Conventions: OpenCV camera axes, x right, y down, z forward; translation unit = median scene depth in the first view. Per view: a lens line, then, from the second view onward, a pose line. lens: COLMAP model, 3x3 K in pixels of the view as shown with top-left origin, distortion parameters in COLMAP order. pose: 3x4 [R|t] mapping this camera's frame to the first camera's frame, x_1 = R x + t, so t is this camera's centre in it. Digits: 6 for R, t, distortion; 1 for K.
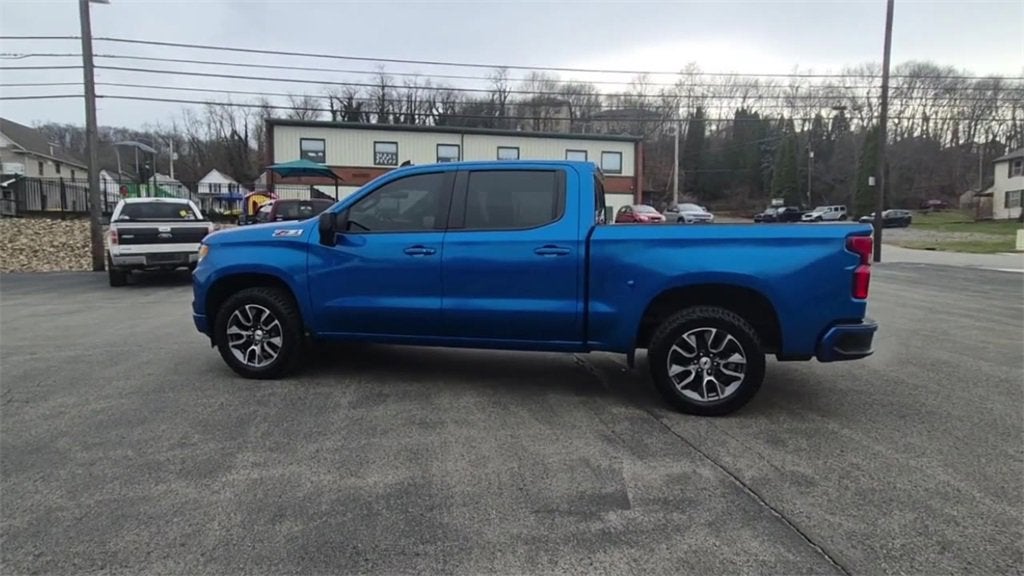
lens RADIAL K [[553.2, 0, 510.7], [0, 553.2, 302.1], [0, 0, 1]] dist [0.000494, 0.001173]
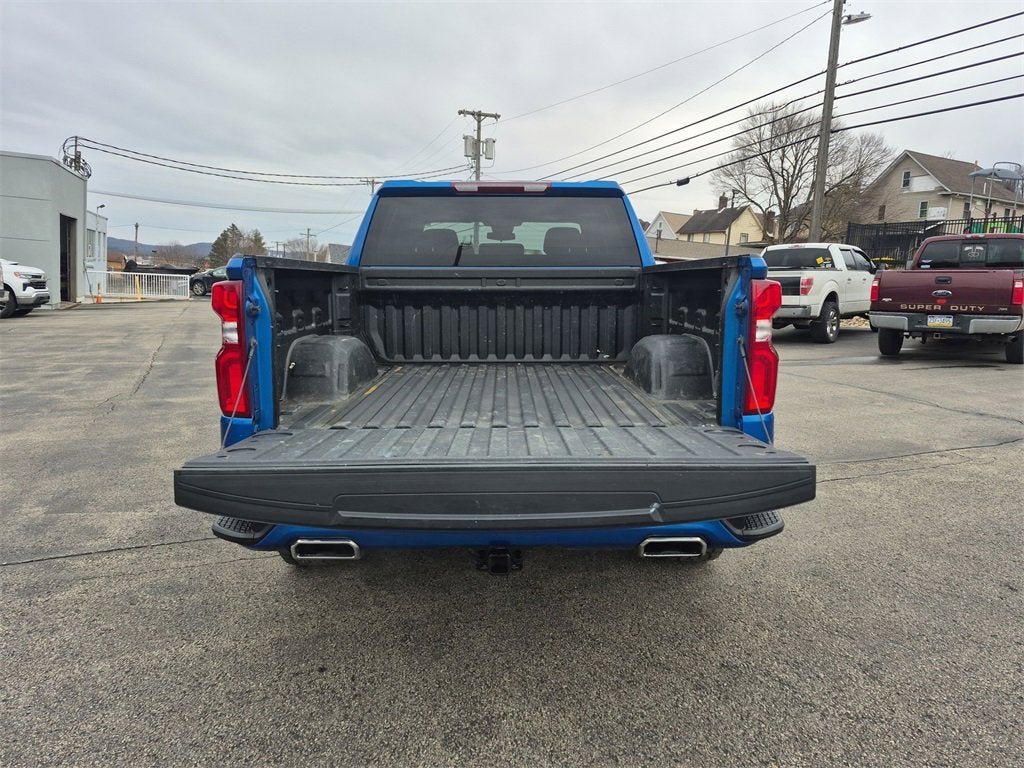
lens RADIAL K [[710.7, 0, 517.0], [0, 710.7, 371.5], [0, 0, 1]] dist [0.062257, -0.051929]
pose [[0.227419, 0.131193, -0.964919, 1.037618], [-0.140685, 0.984914, 0.100754, -0.112205], [0.963581, 0.112836, 0.242445, 0.876368]]
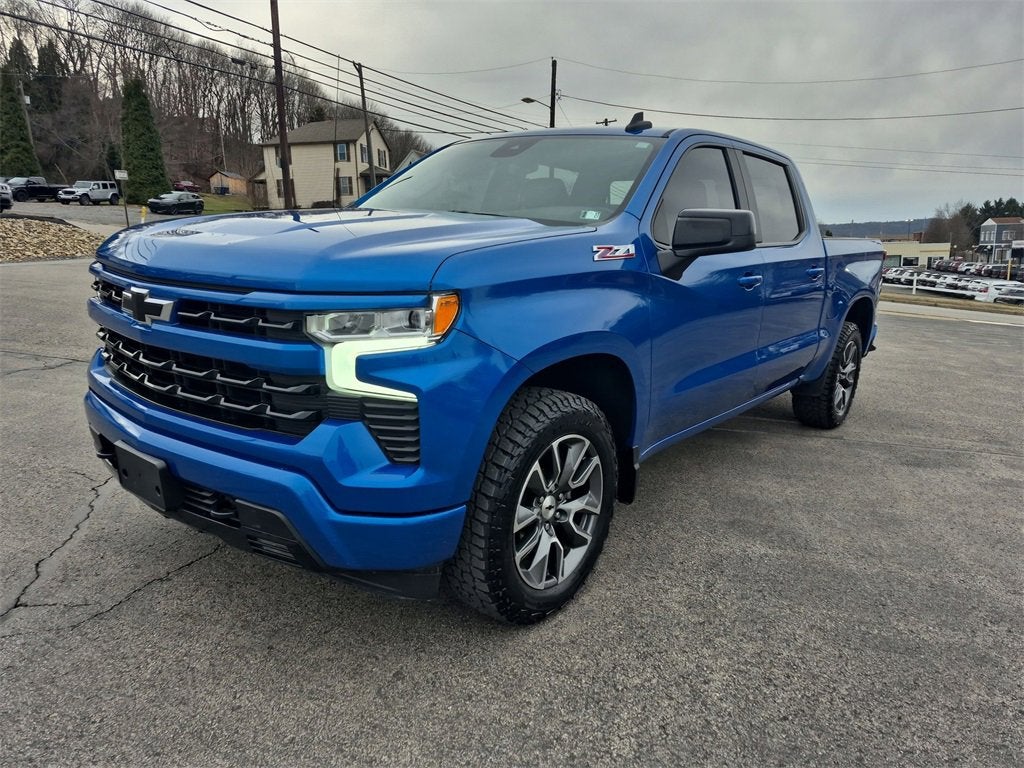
lens RADIAL K [[710.7, 0, 515.8], [0, 710.7, 386.8], [0, 0, 1]] dist [0.062257, -0.051929]
pose [[0.433178, -0.181458, 0.882853, -0.933190], [0.084436, 0.983386, 0.160691, -0.115276], [-0.897345, 0.004937, 0.441303, 0.814547]]
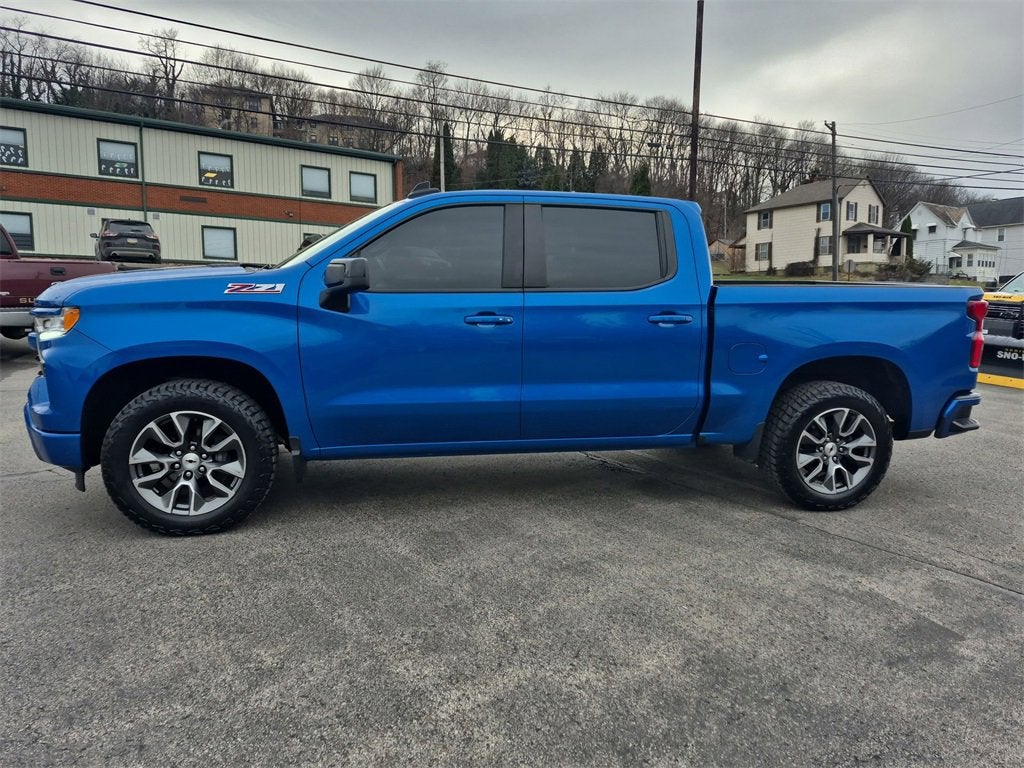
lens RADIAL K [[710.7, 0, 504.0], [0, 710.7, 386.3], [0, 0, 1]] dist [0.062257, -0.051929]
pose [[0.911705, -0.045435, 0.408327, -0.473466], [0.035345, 0.998855, 0.032227, -0.033567], [-0.409323, -0.014949, 0.912267, 0.173364]]
